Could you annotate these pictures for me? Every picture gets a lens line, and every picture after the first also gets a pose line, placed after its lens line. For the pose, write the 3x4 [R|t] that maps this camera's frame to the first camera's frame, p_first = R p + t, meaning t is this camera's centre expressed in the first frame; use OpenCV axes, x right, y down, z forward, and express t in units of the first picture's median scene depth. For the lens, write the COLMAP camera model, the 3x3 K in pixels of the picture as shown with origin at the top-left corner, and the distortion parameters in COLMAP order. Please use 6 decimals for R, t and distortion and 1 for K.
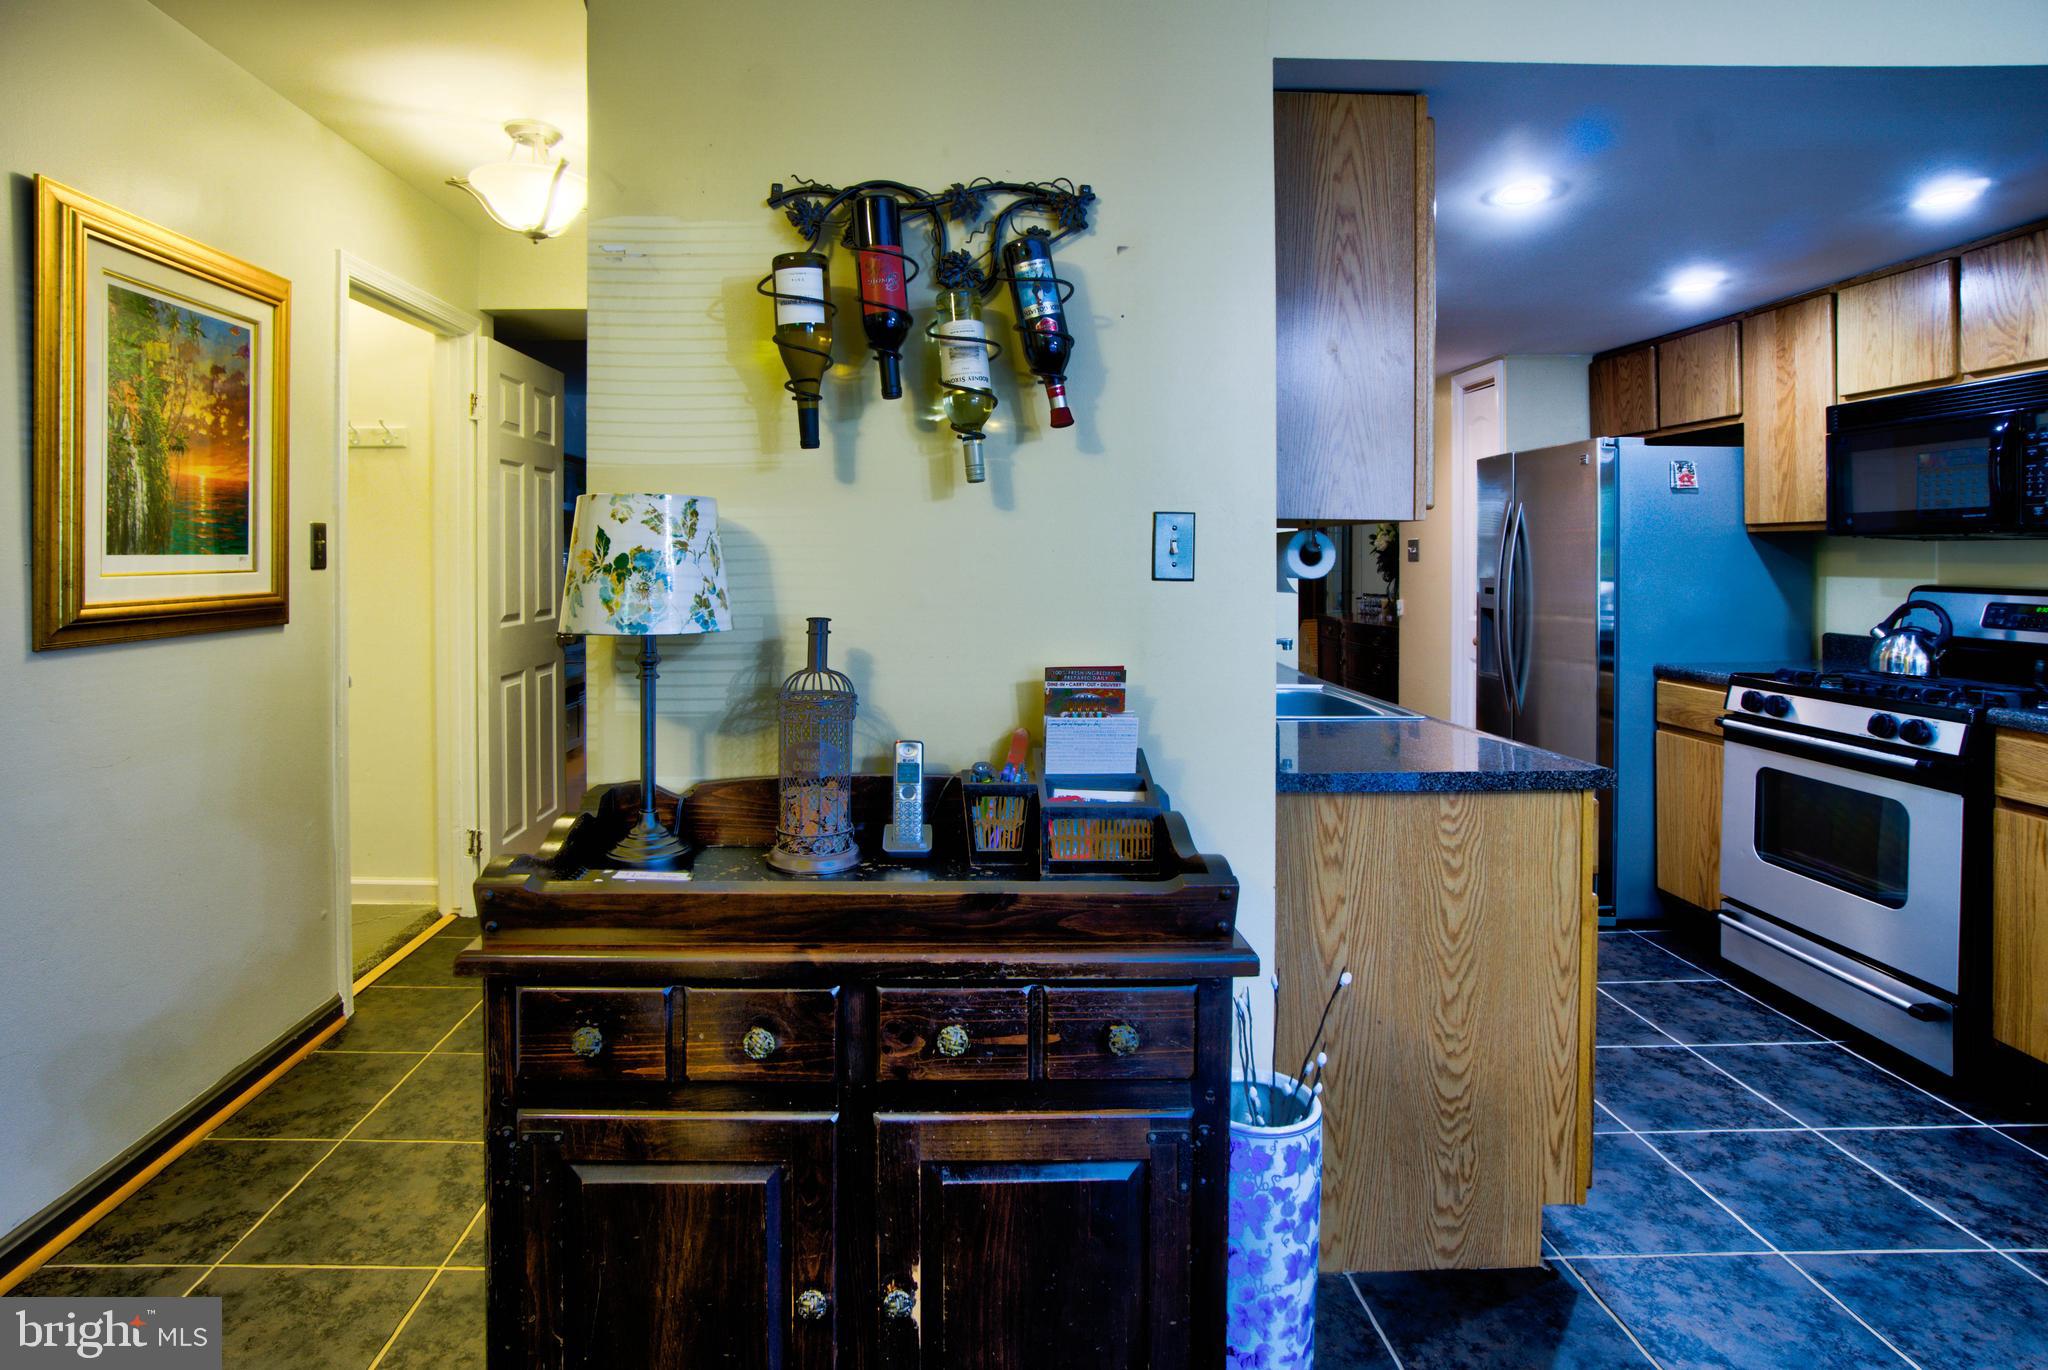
lens RADIAL K [[1037.4, 0, 1020.1], [0, 1037.4, 561.7], [0, 0, 1]] dist [-0.040834, 0.028799]
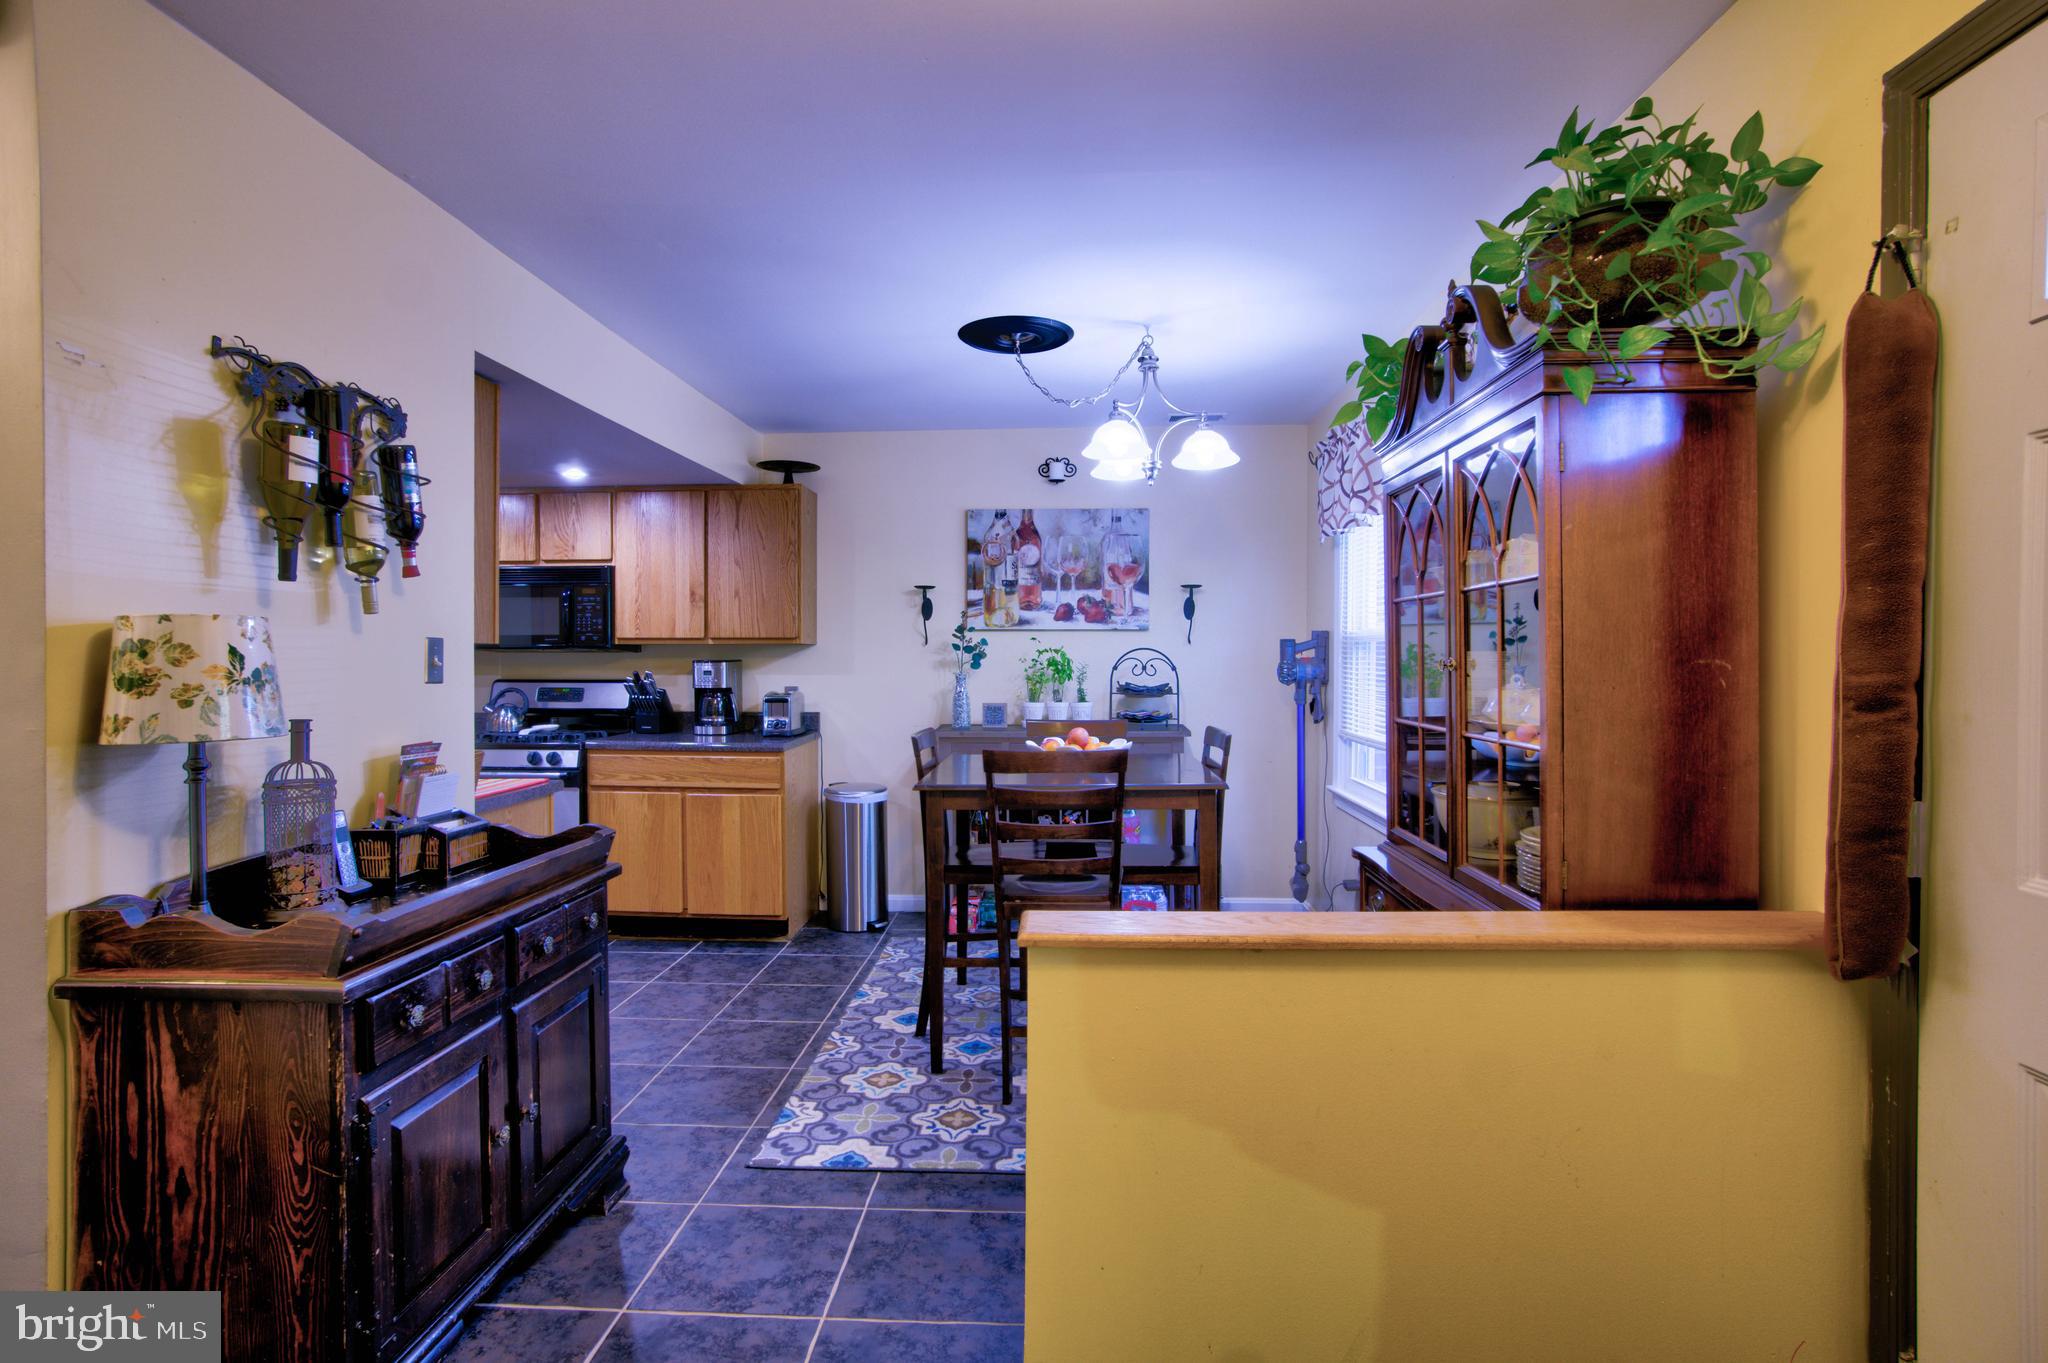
lens RADIAL K [[1066.4, 0, 1020.1], [0, 1066.4, 656.4], [0, 0, 1]] dist [-0.001727, -0.000170]
pose [[0.070466, 0.000113, 0.997514, -1.325281], [0.005822, 0.999983, -0.000525, -0.013554], [-0.997497, 0.005844, 0.070464, 0.049904]]
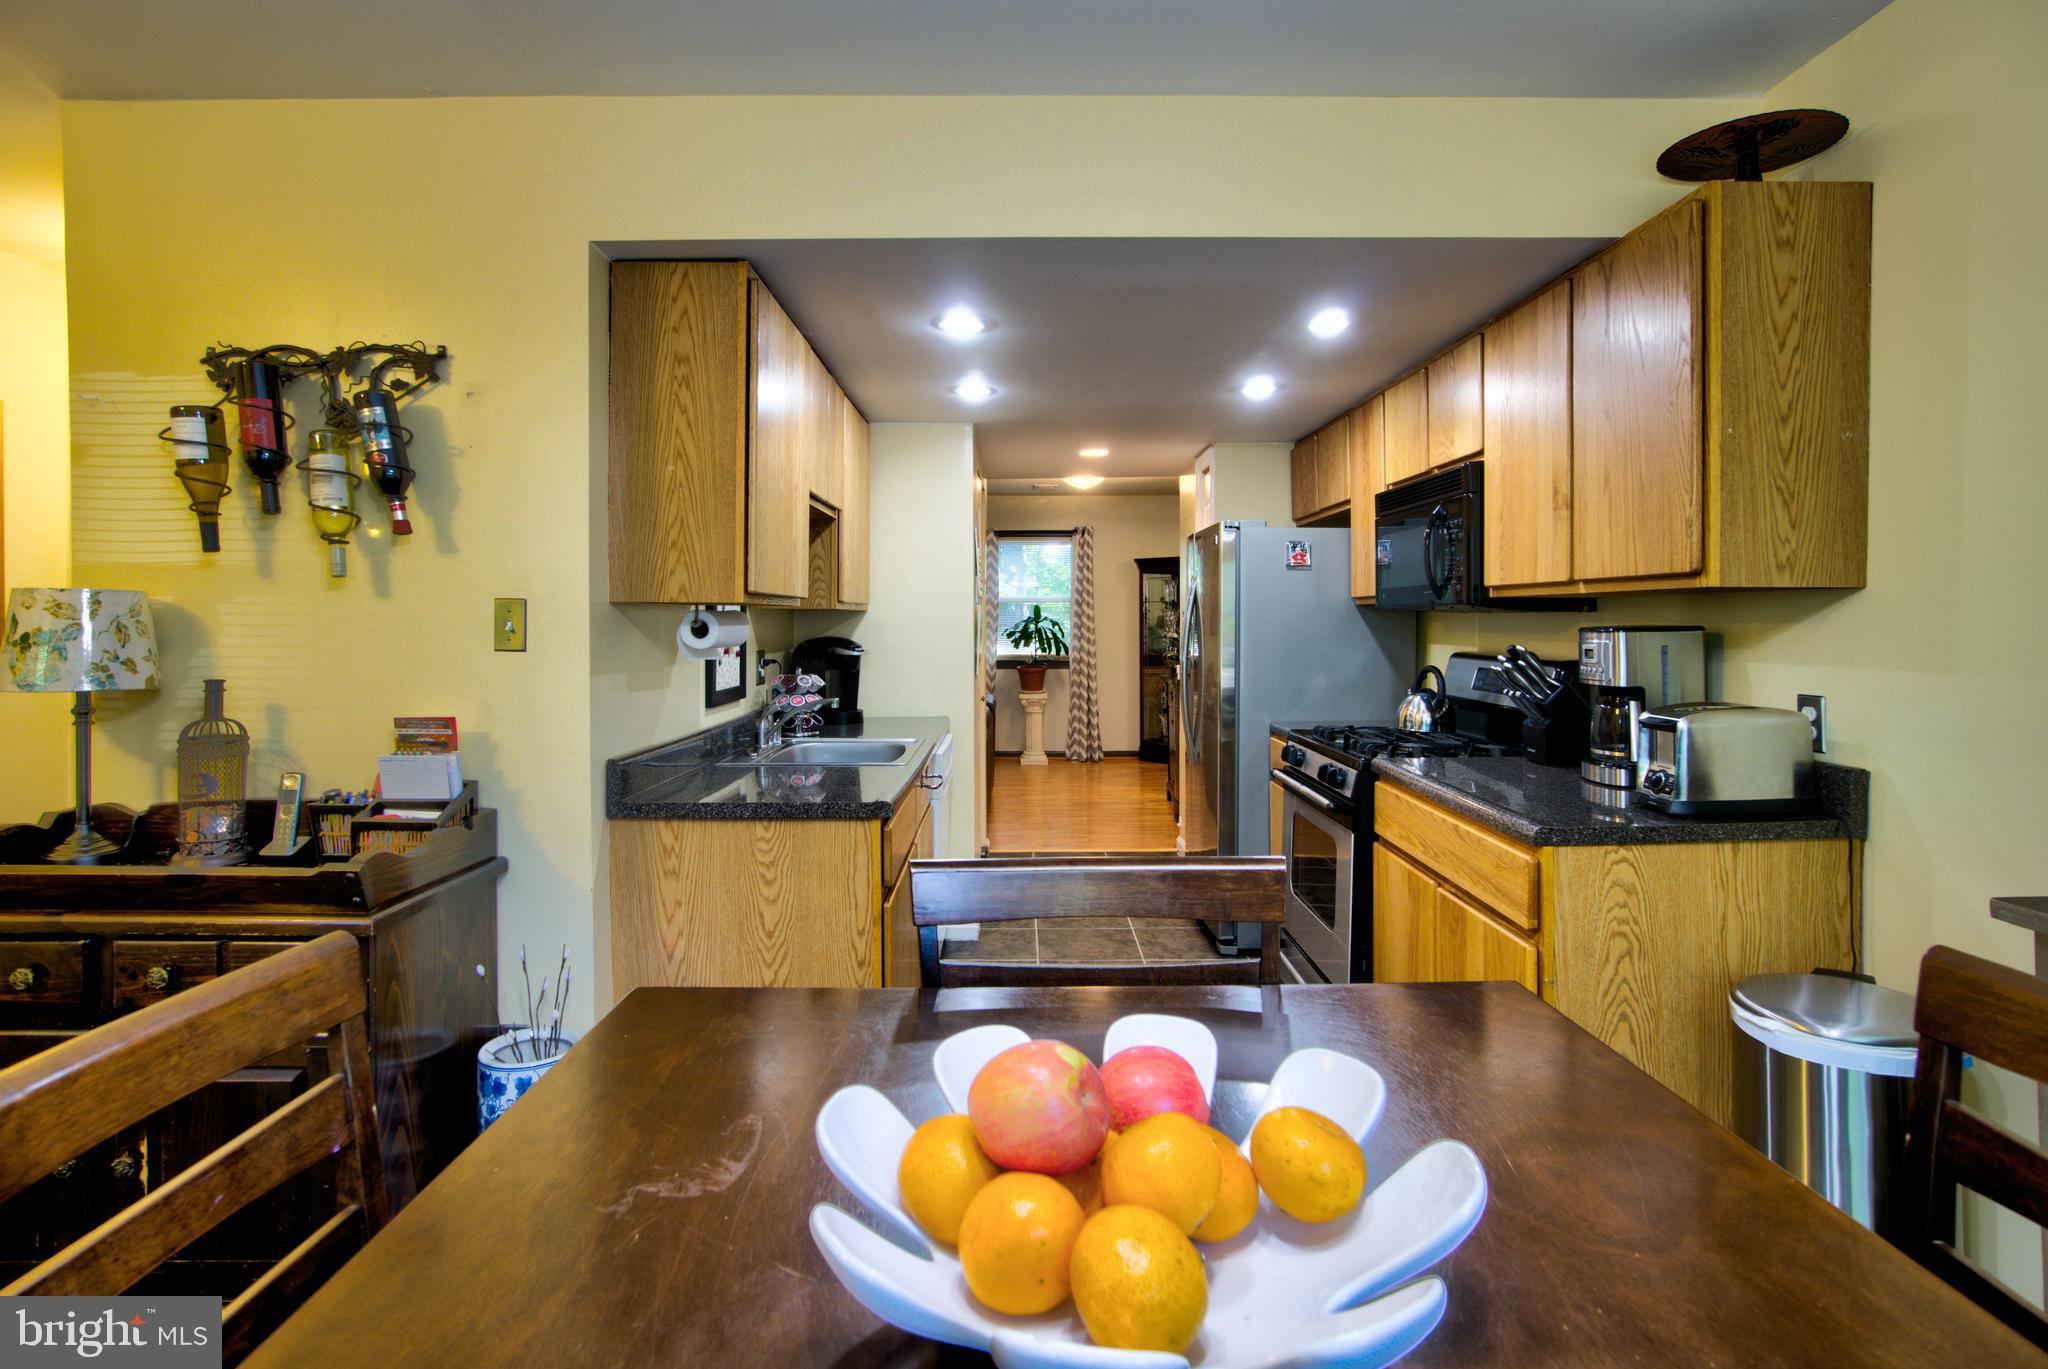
lens RADIAL K [[1069.0, 0, 1156.5], [0, 1069.0, 627.6], [0, 0, 1]] dist [-0.036028, 0.018226]
pose [[0.999690, -0.001333, -0.024847, 0.988600], [0.001511, 0.999974, 0.007116, -0.019106], [0.024837, -0.007151, 0.999666, -0.299732]]
